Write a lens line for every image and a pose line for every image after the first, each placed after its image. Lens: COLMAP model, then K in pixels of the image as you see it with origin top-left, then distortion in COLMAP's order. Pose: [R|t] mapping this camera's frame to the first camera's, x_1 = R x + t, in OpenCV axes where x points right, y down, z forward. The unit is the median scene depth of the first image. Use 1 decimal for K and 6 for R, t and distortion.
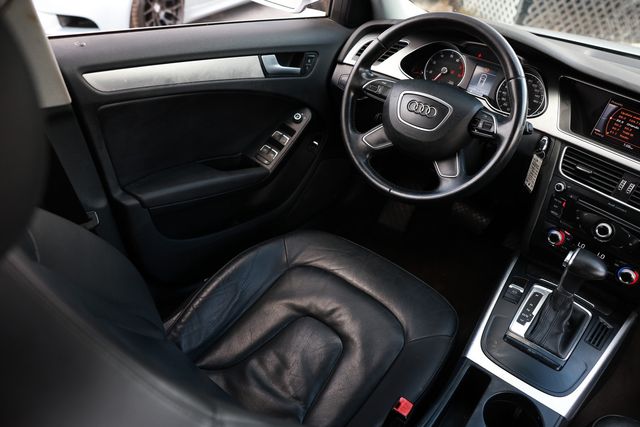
lens RADIAL K [[508.5, 0, 322.4], [0, 508.5, 208.5], [0, 0, 1]] dist [-0.074753, 0.021366]
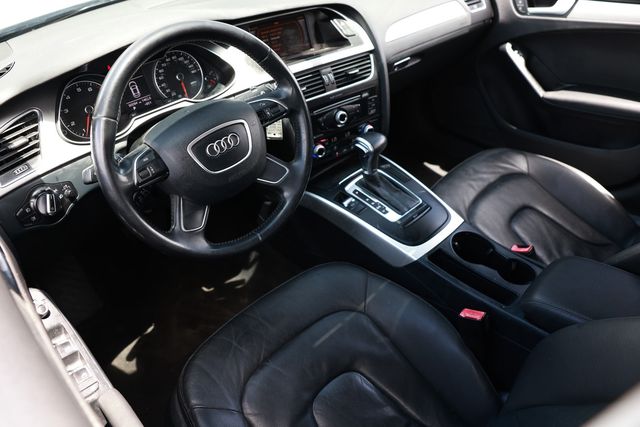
lens RADIAL K [[508.5, 0, 320.8], [0, 508.5, 213.9], [0, 0, 1]] dist [-0.074753, 0.021366]
pose [[0.111338, -0.713430, 0.691824, -0.402030], [0.563331, 0.618811, 0.547477, -0.452552], [-0.818696, 0.328771, 0.470795, 0.480964]]
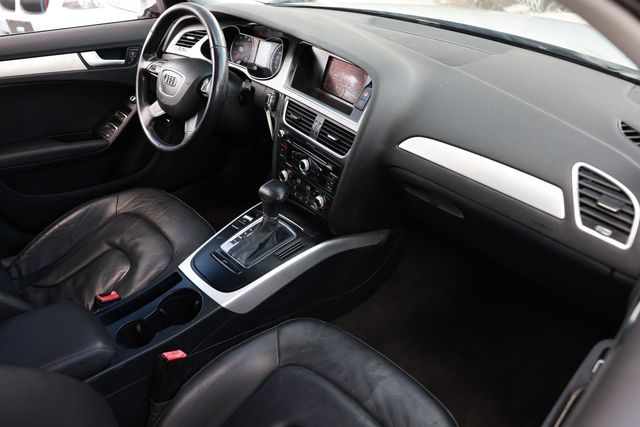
lens RADIAL K [[508.5, 0, 320.2], [0, 508.5, 217.2], [0, 0, 1]] dist [-0.074753, 0.021366]
pose [[0.983078, -0.033634, -0.180075, 0.727984], [0.035189, 0.999366, 0.005445, 0.145280], [0.179778, -0.011690, 0.983638, -0.178259]]
